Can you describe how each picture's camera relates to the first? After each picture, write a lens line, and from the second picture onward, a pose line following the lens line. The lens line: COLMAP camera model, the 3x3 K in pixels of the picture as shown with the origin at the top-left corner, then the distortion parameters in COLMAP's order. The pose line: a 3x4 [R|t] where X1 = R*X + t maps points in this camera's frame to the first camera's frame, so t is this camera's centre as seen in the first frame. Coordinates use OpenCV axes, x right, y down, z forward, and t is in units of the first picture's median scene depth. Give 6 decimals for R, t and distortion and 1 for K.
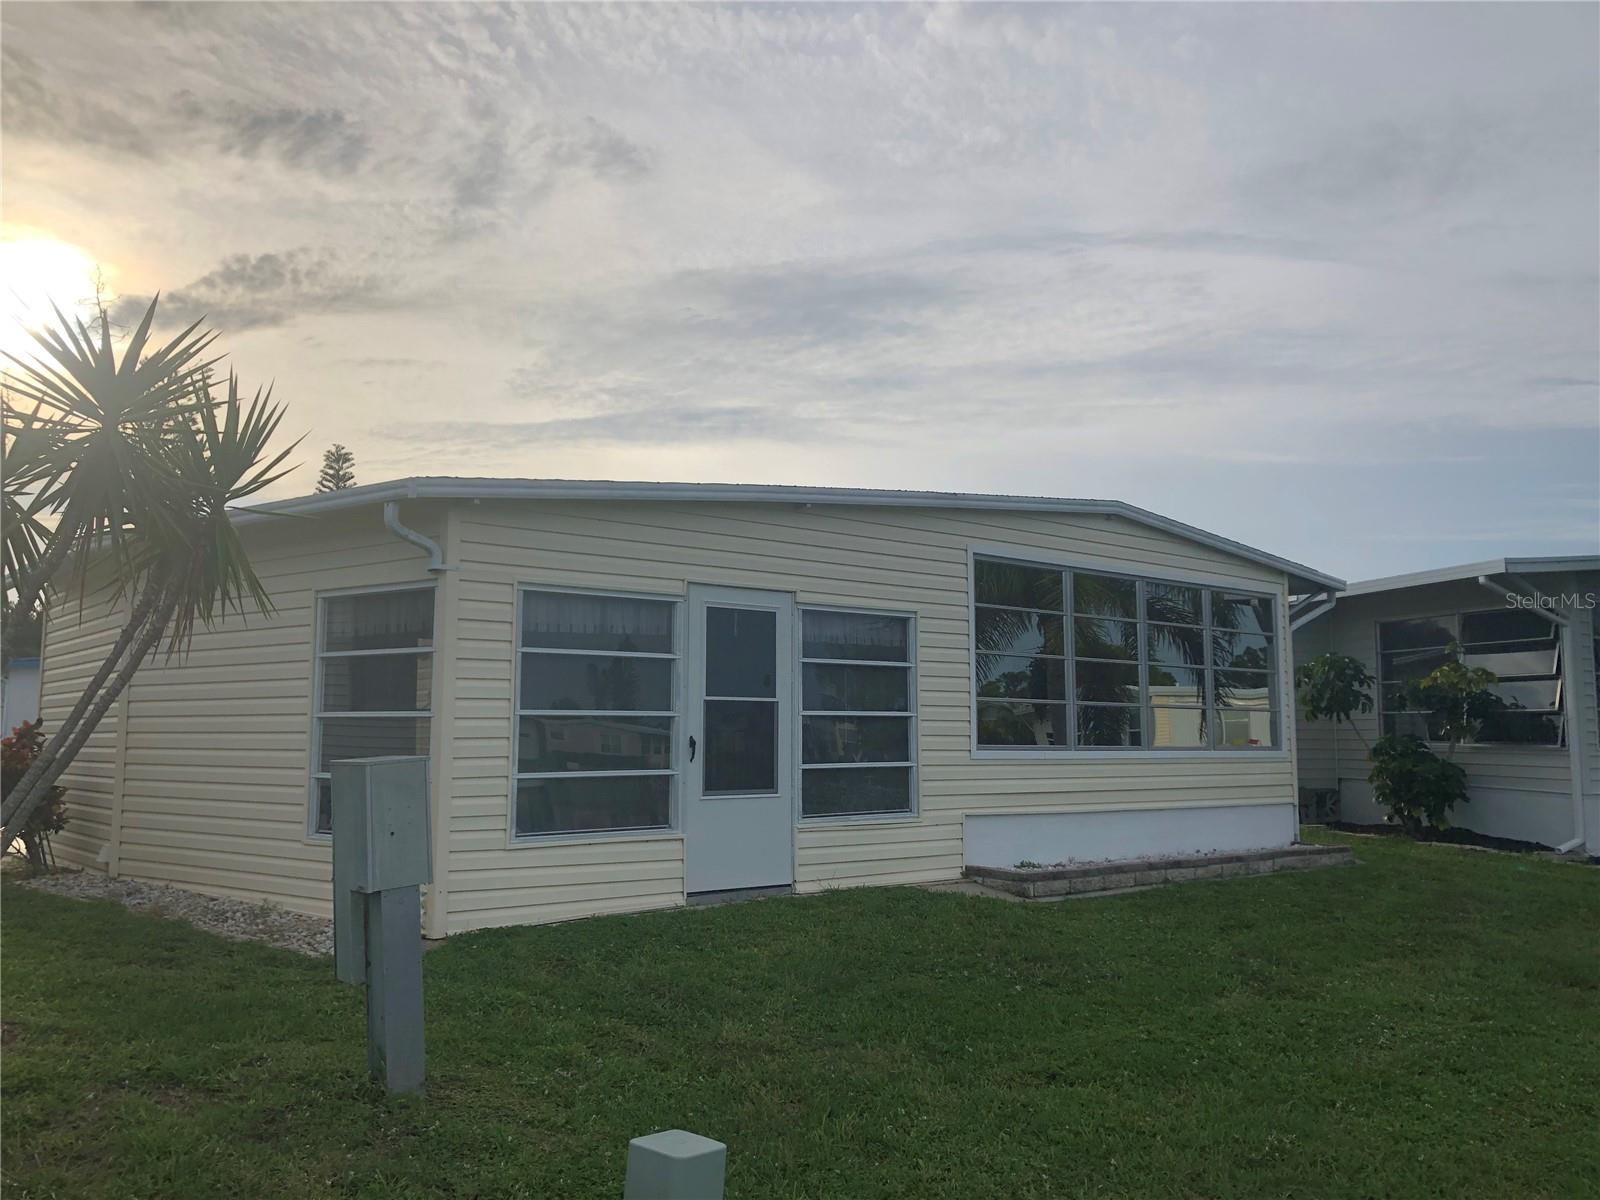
lens RADIAL K [[1313.3, 0, 799.0], [0, 1313.3, 600.2], [0, 0, 1]] dist [0.004303, 0.000910]
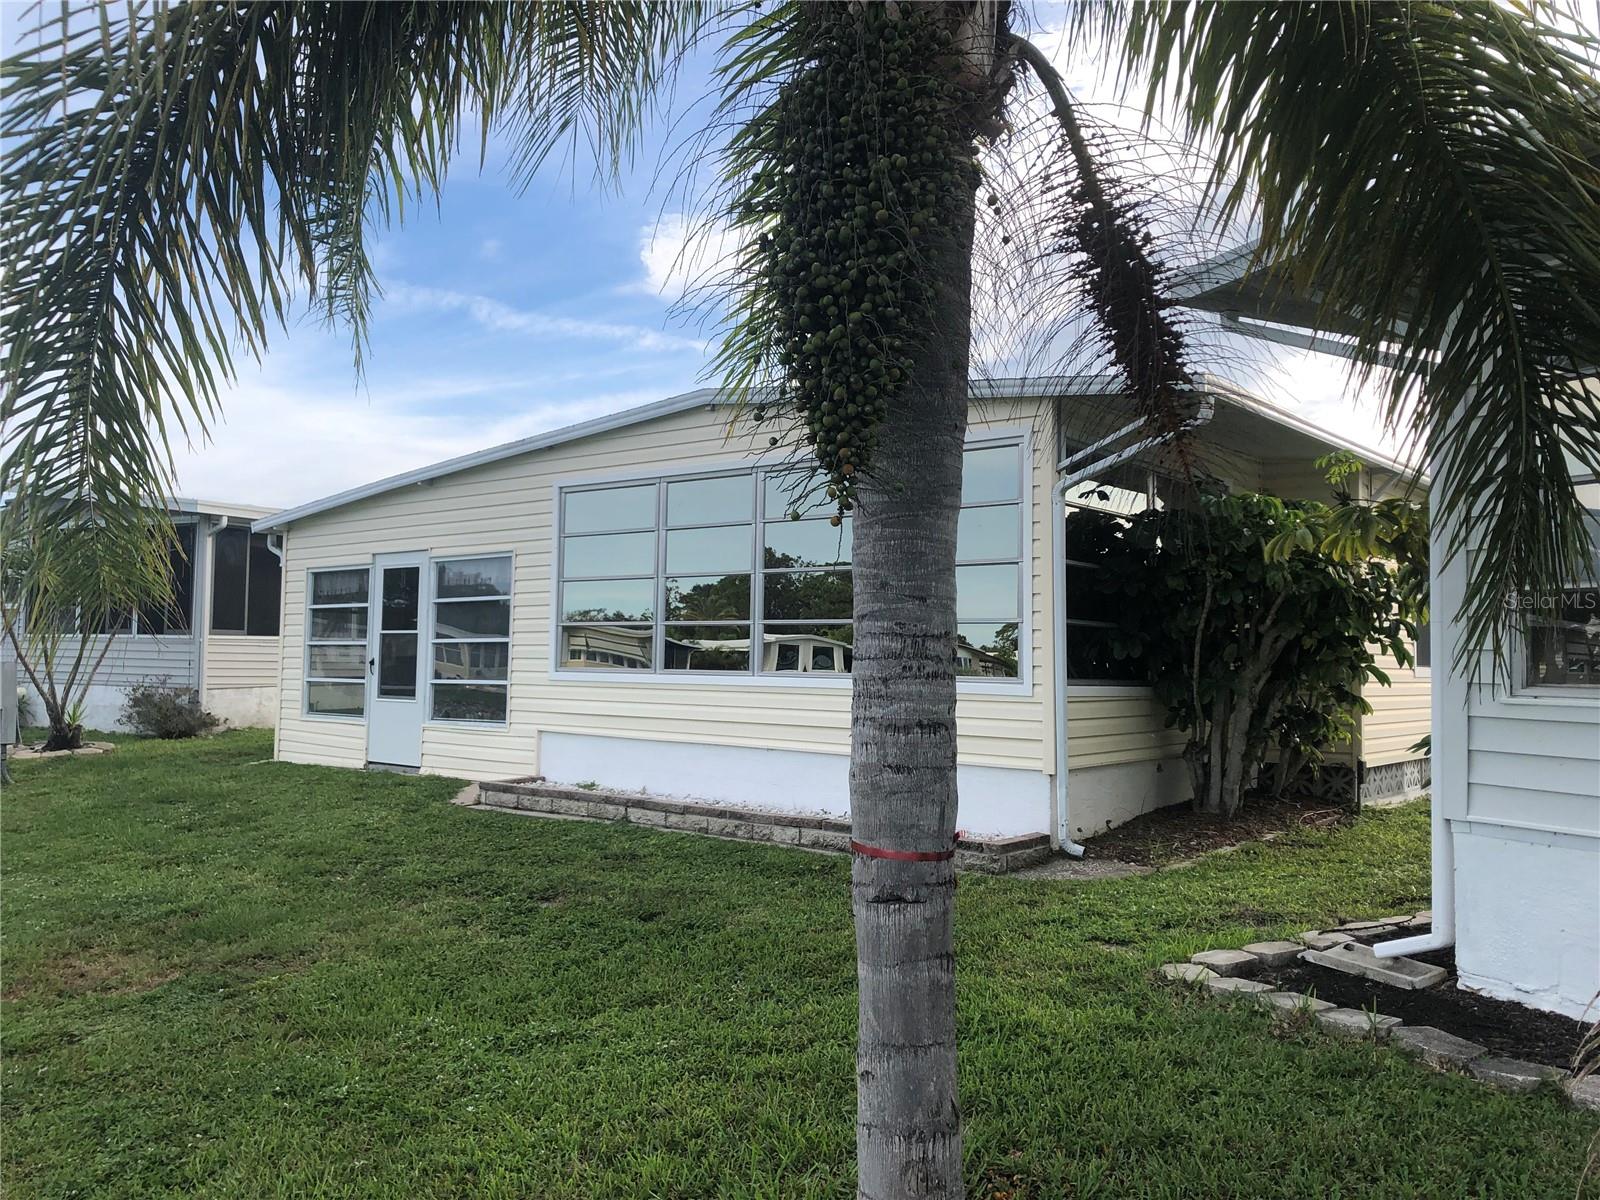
lens RADIAL K [[1313.3, 0, 799.6], [0, 1313.3, 599.0], [0, 0, 1]] dist [0.004303, 0.000910]
pose [[0.182956, -0.054518, -0.981608, 1.352179], [0.087191, 0.995427, -0.039034, 0.126832], [0.979247, -0.078446, 0.186873, 1.105093]]
